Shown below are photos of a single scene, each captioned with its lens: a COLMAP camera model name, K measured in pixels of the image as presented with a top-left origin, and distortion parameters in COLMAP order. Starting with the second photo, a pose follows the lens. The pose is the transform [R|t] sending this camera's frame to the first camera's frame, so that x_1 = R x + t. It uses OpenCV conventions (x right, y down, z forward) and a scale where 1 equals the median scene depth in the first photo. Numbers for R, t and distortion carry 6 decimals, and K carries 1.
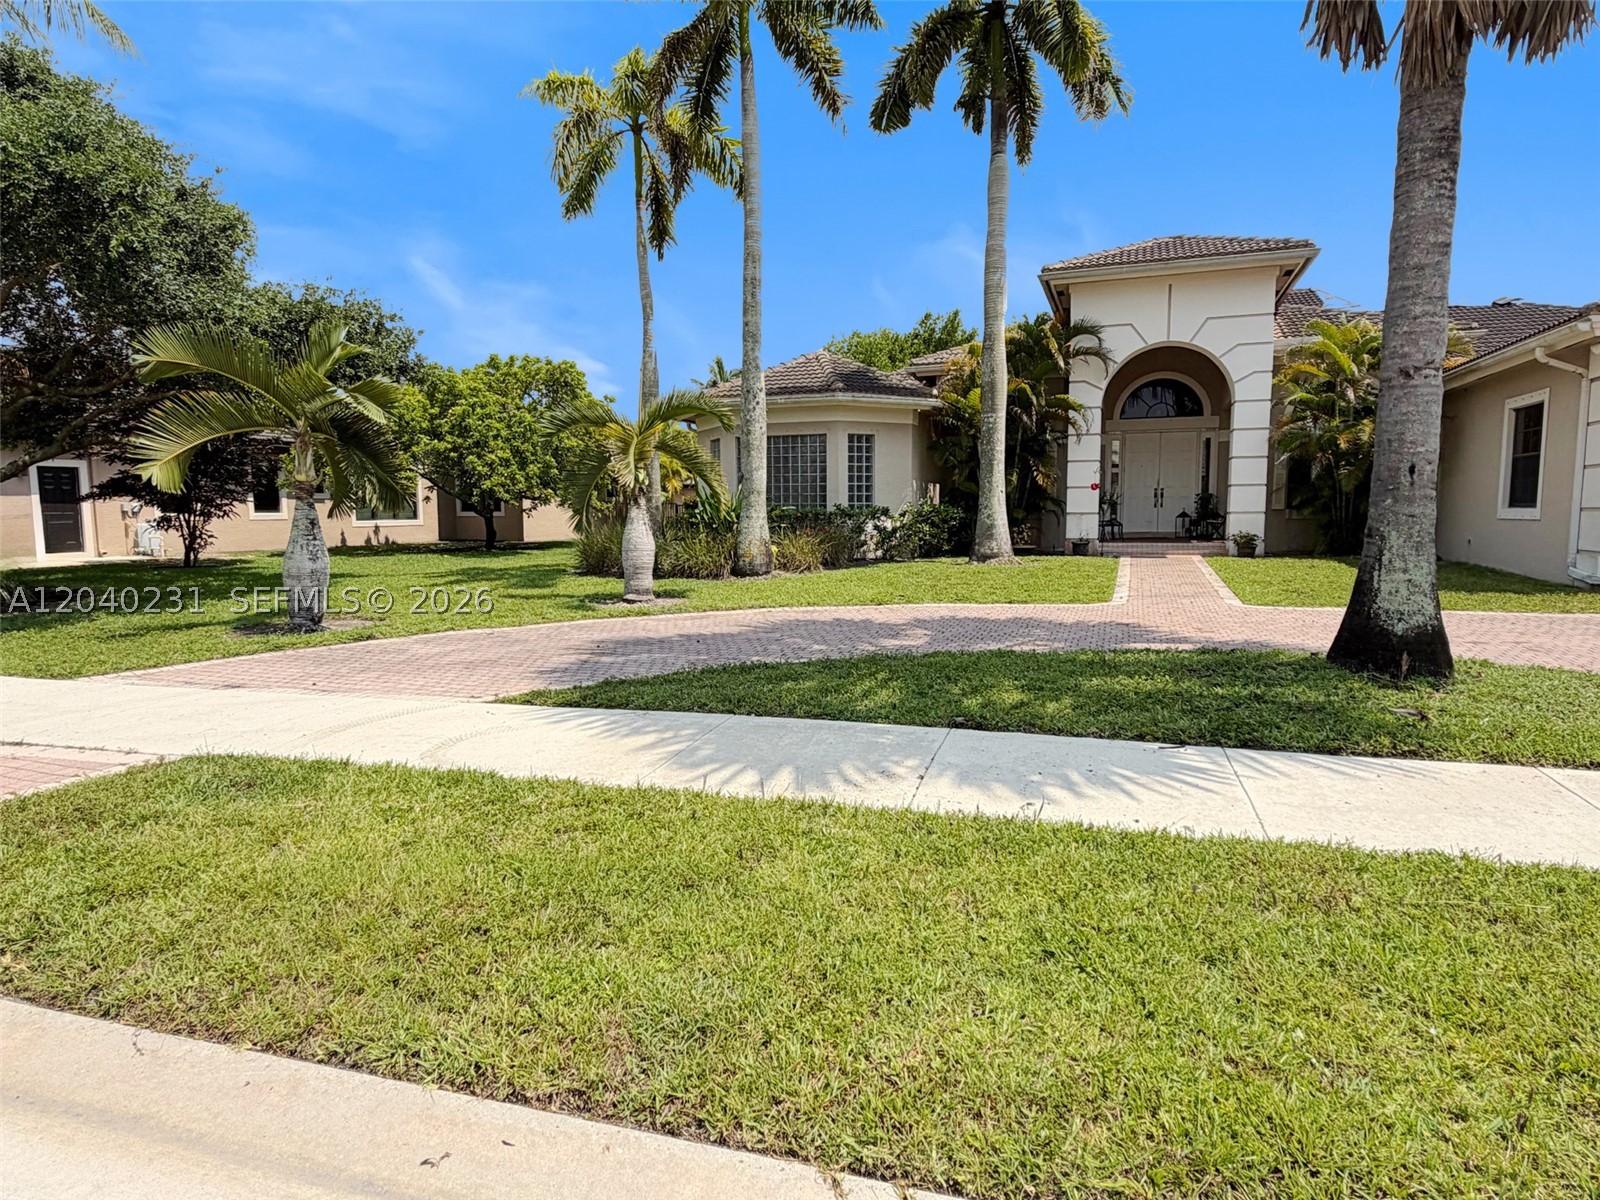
lens RADIAL K [[894.6, 0, 799.6], [0, 894.6, 599.9], [0, 0, 1]] dist [0.000551, 0.000111]
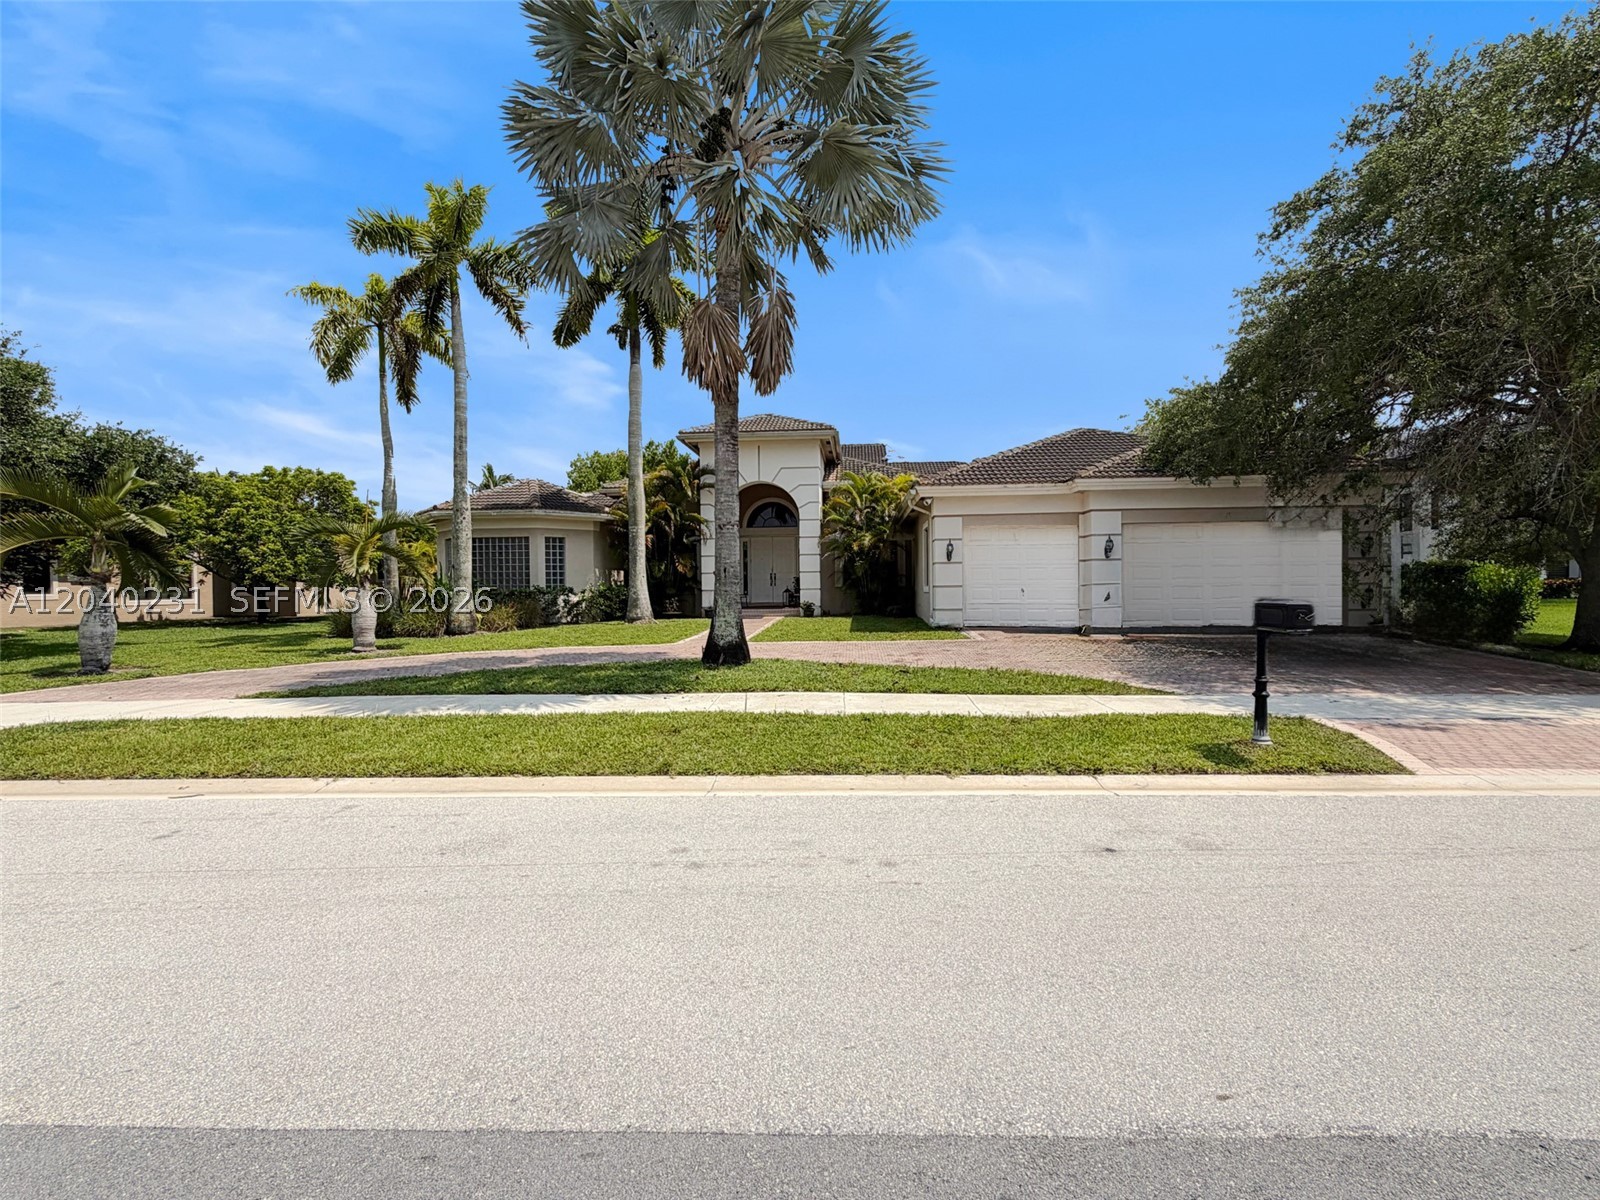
lens RADIAL K [[754.6, 0, 800.8], [0, 754.6, 597.5], [0, 0, 1]] dist [0.001063, 0.000861]
pose [[0.962444, -0.009146, 0.271327, 0.141902], [0.032765, 0.996040, -0.082647, 0.031441], [-0.269497, 0.088433, 0.958932, -0.322627]]
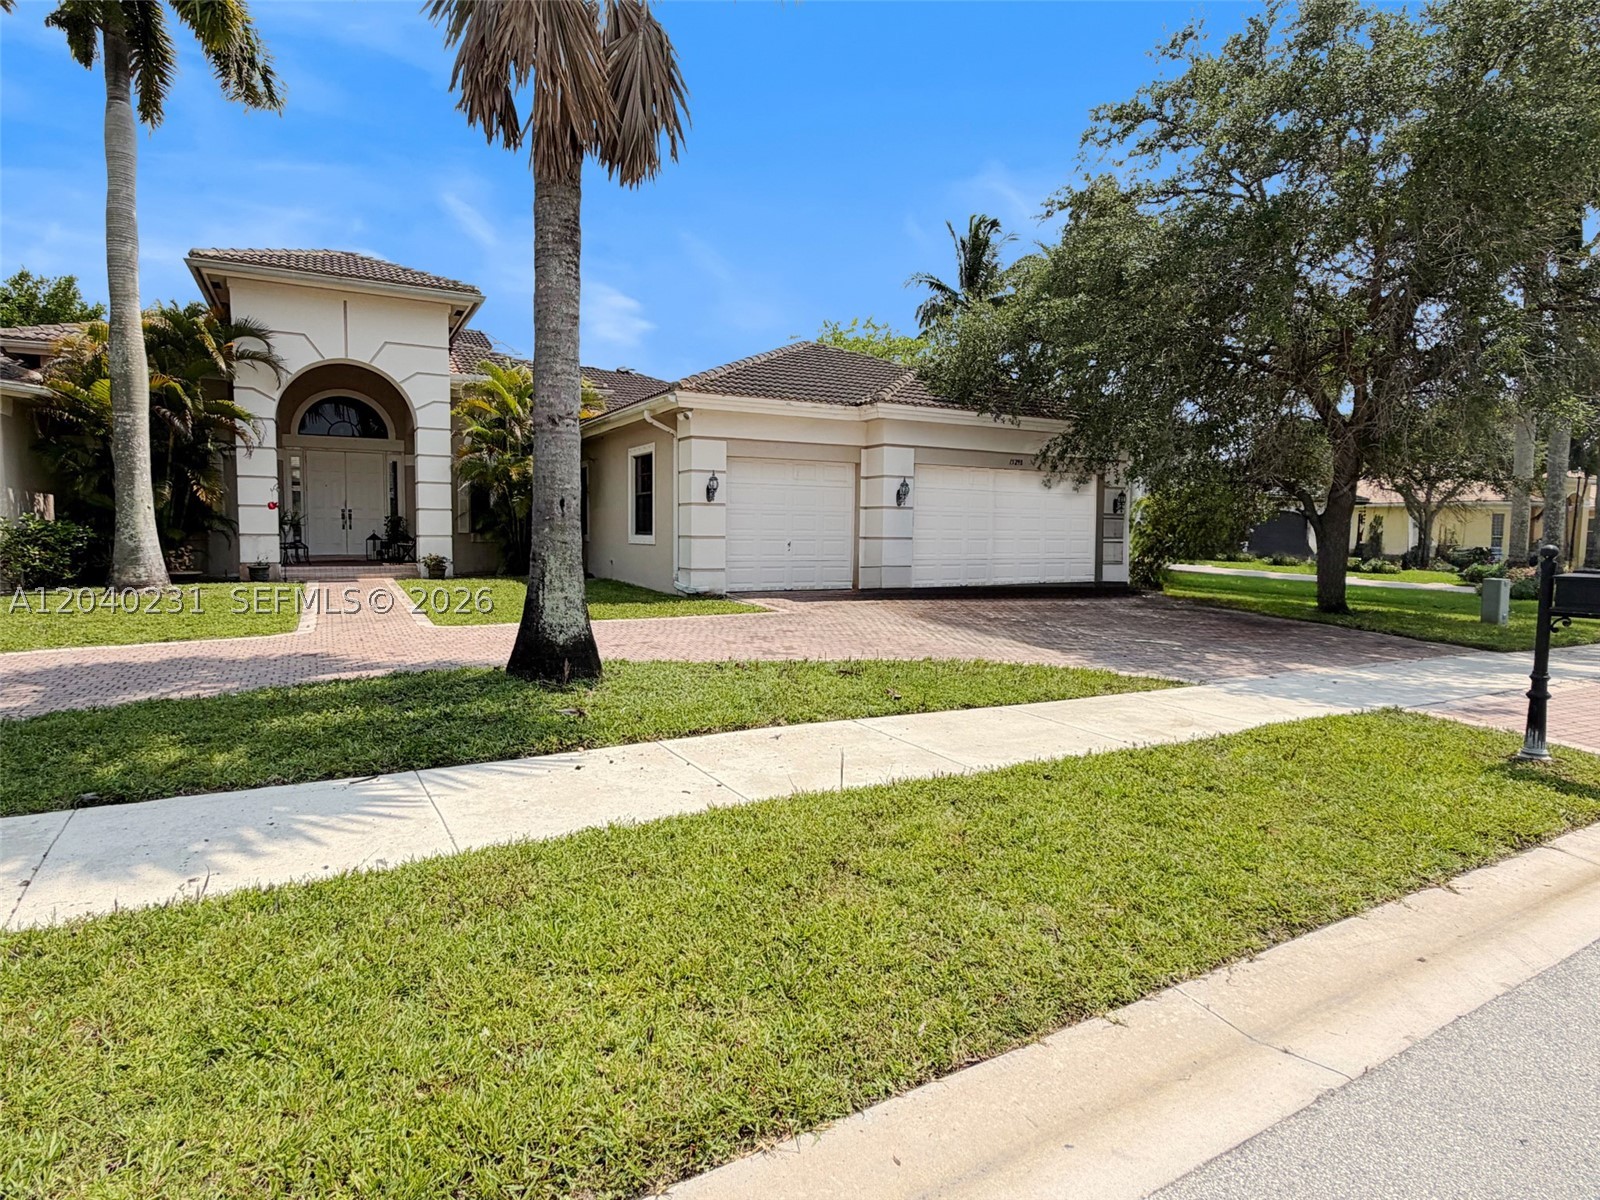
lens RADIAL K [[894.6, 0, 794.8], [0, 894.6, 600.3], [0, 0, 1]] dist [0.000625, 0.001374]
pose [[0.668105, -0.041618, 0.742902, 0.005124], [0.058918, 0.998258, 0.002938, -0.001685], [-0.741730, 0.041808, 0.669394, -0.001538]]
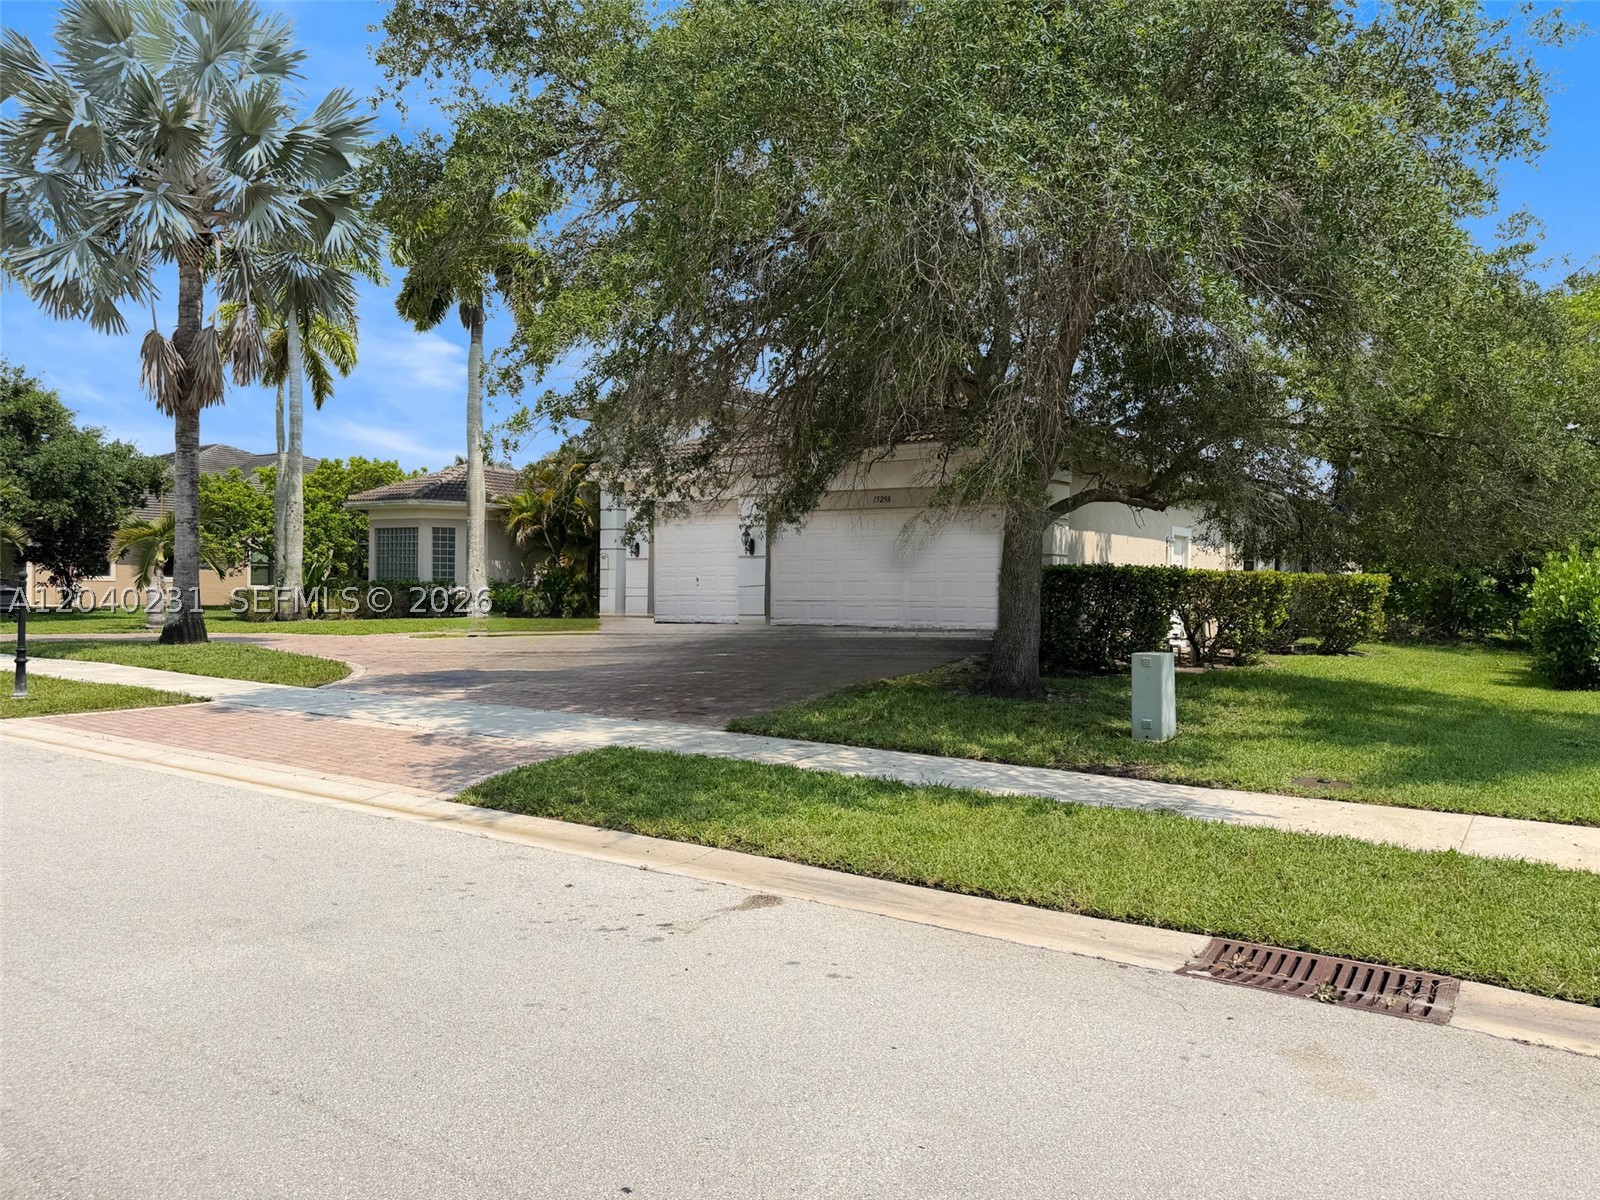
lens RADIAL K [[1111.3, 0, 795.7], [0, 1111.3, 613.7], [0, 0, 1]] dist [0.143634, -0.219527]
pose [[0.967289, 0.024092, -0.252531, 1.245198], [-0.043899, 0.996358, -0.073098, 0.062663], [0.249850, 0.081792, 0.964824, -0.650172]]
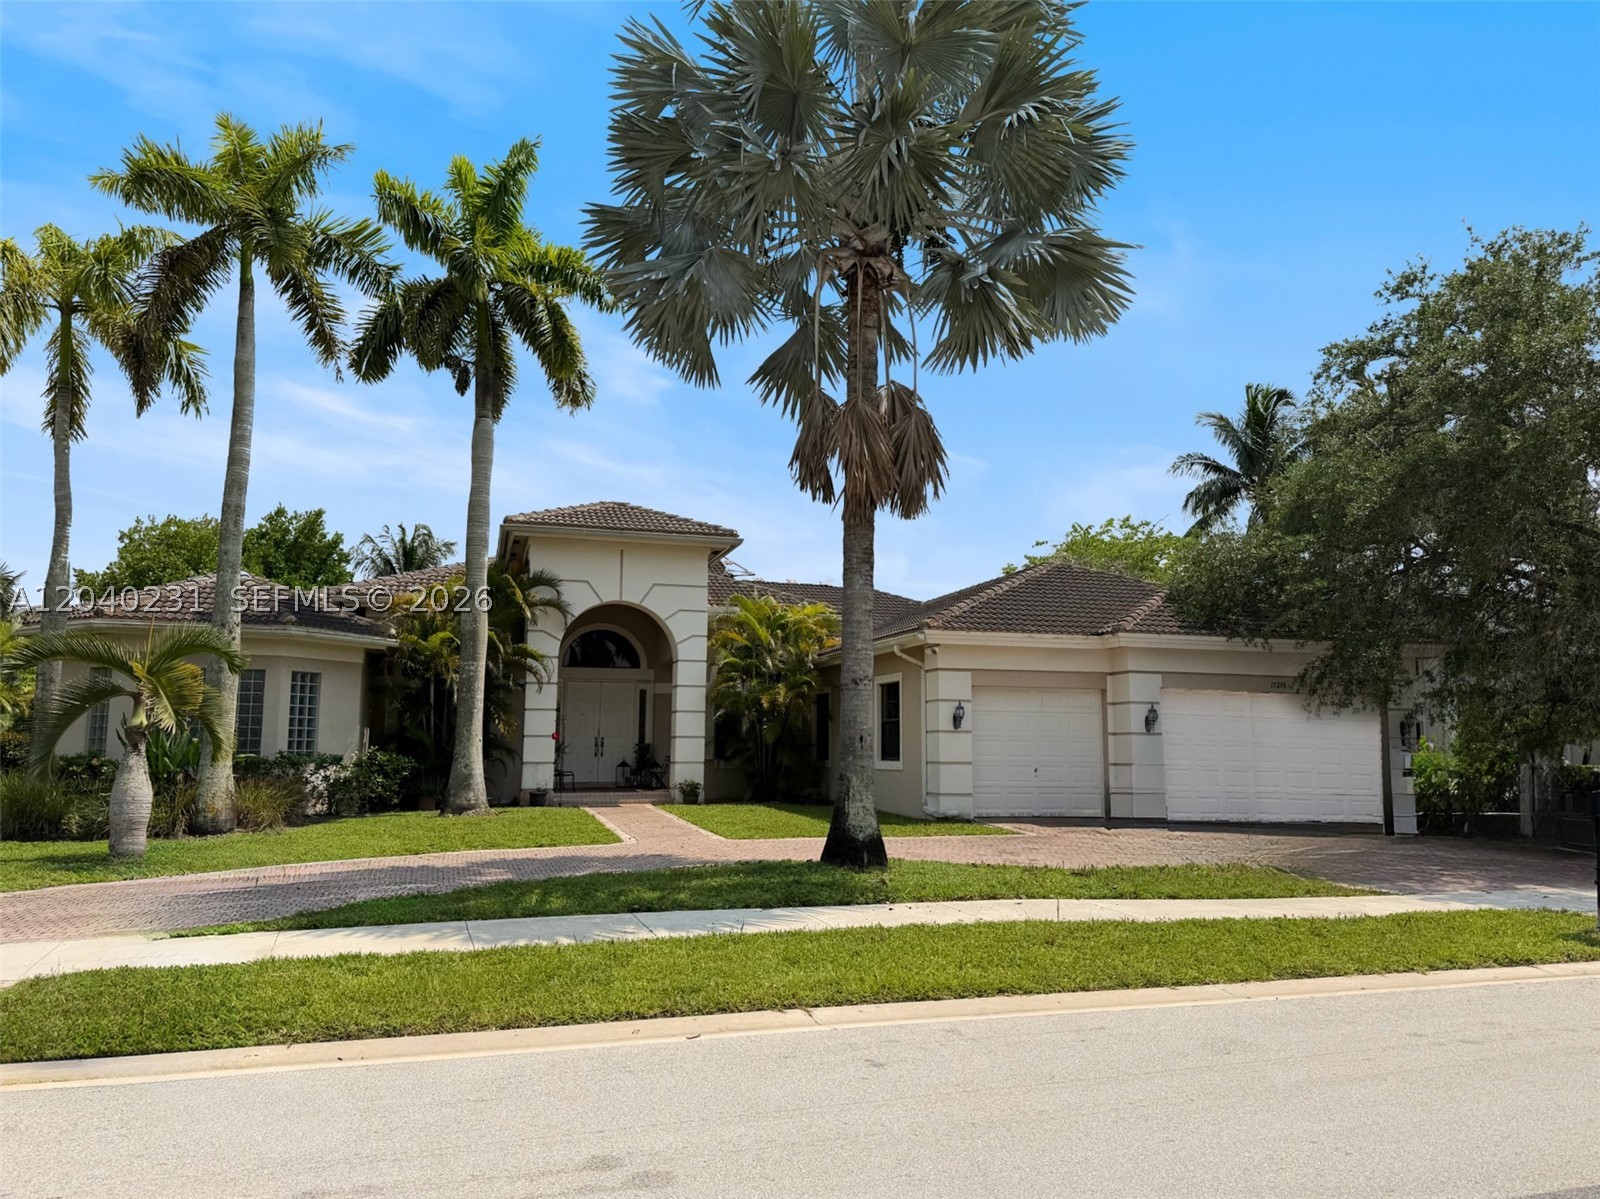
lens RADIAL K [[1184.6, 0, 806.4], [0, 1184.6, 615.7], [0, 0, 1]] dist [0.182240, -0.356019]
pose [[0.806472, 0.080495, 0.585767, -0.281636], [0.047421, 0.978693, -0.199778, 0.026322], [-0.589368, 0.188893, 0.785471, -0.285198]]
